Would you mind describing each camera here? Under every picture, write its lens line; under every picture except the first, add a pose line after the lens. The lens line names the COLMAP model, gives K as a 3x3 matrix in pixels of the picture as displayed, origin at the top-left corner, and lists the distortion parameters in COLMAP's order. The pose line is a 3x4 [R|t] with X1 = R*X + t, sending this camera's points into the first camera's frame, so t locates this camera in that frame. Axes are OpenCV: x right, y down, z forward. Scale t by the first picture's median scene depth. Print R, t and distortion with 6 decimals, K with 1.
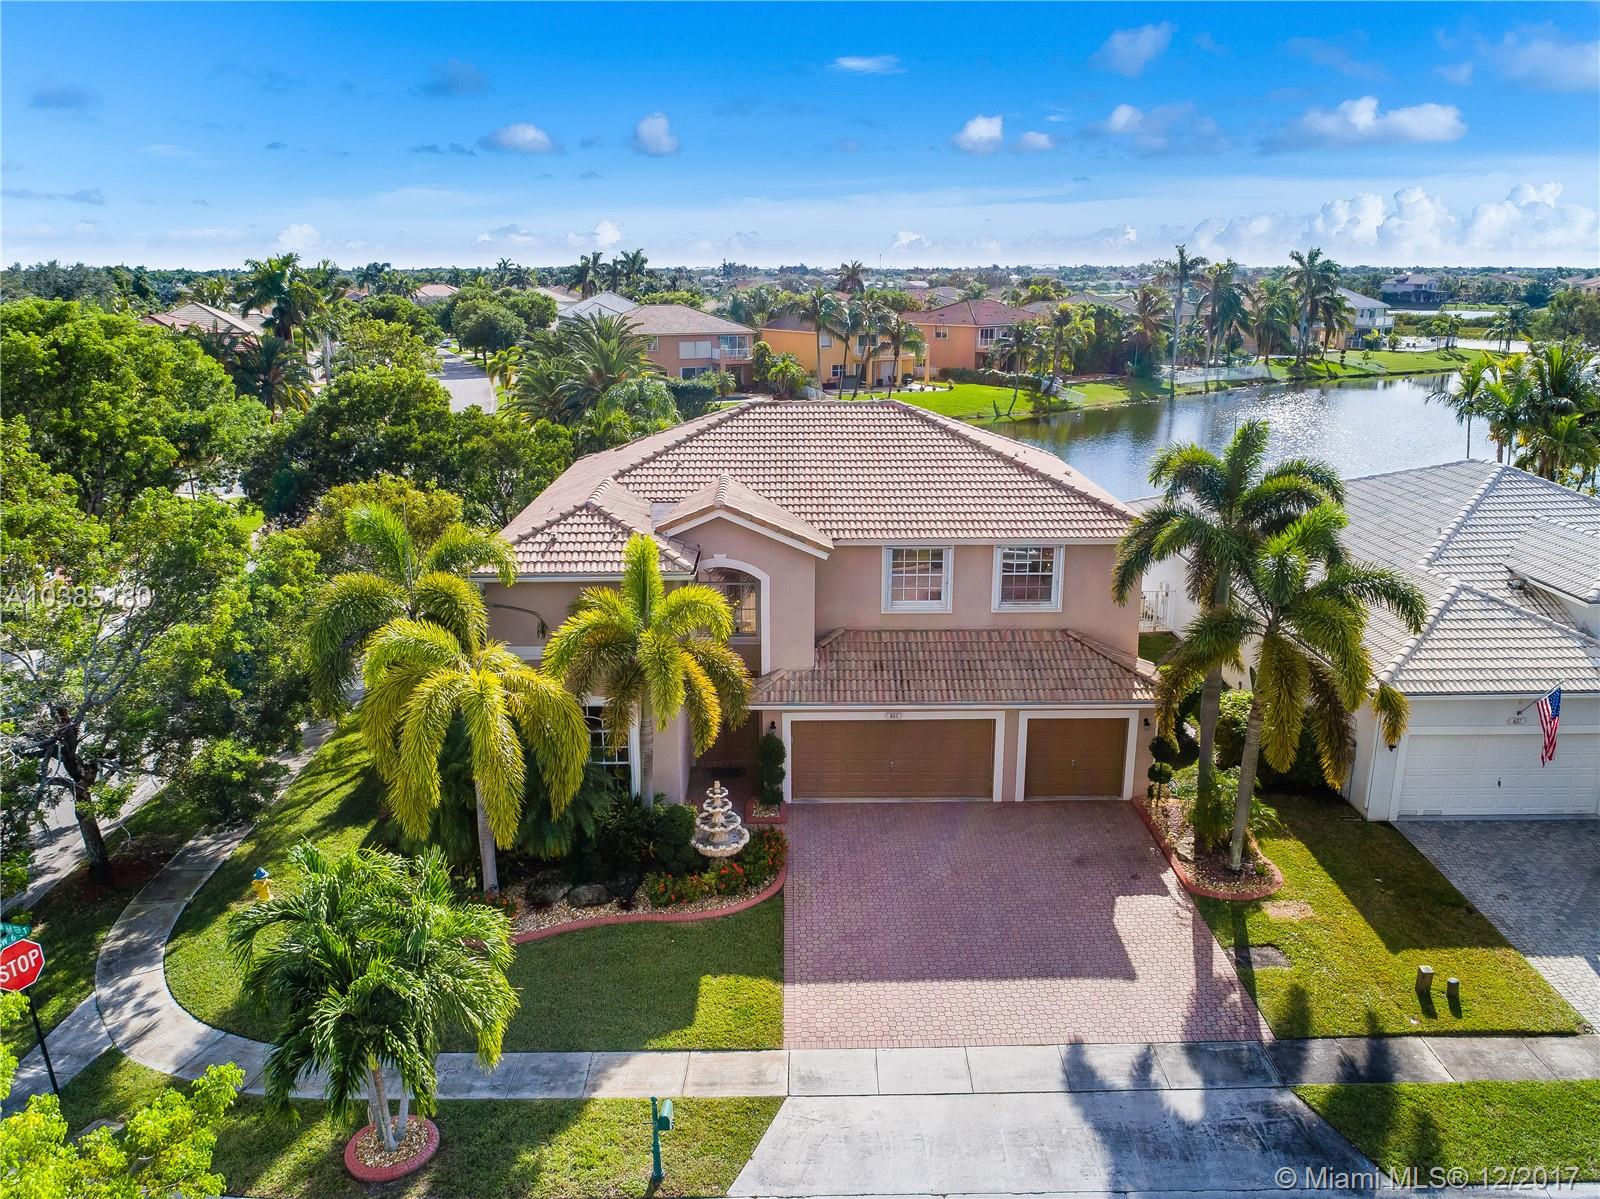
lens RADIAL K [[1214.1, 0, 796.5], [0, 1214.1, 592.9], [0, 0, 1]] dist [-0.011347, 0.001249]
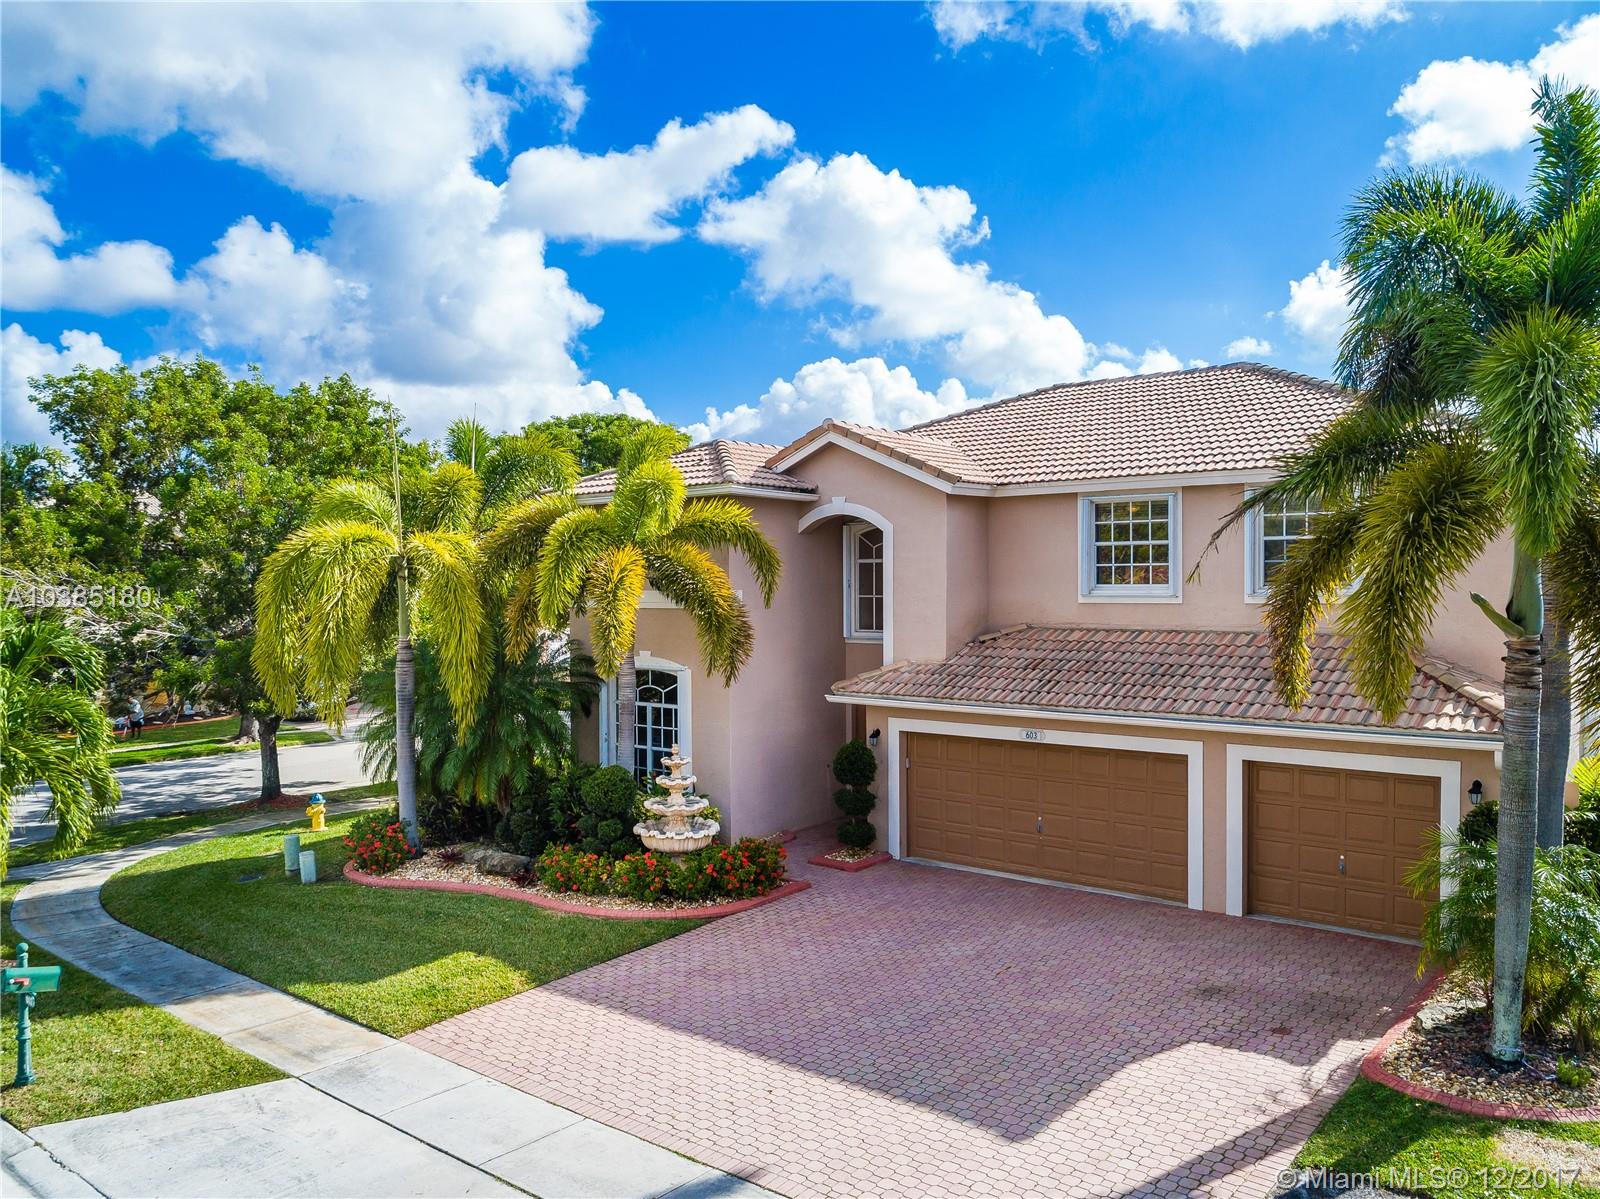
lens RADIAL K [[1214.1, 0, 796.5], [0, 1214.1, 596.5], [0, 0, 1]] dist [-0.011347, 0.001249]
pose [[0.765889, 0.006829, -0.642936, 0.464595], [-0.164241, 0.968848, -0.185359, 0.198861], [0.621642, 0.247561, 0.743152, 0.508247]]
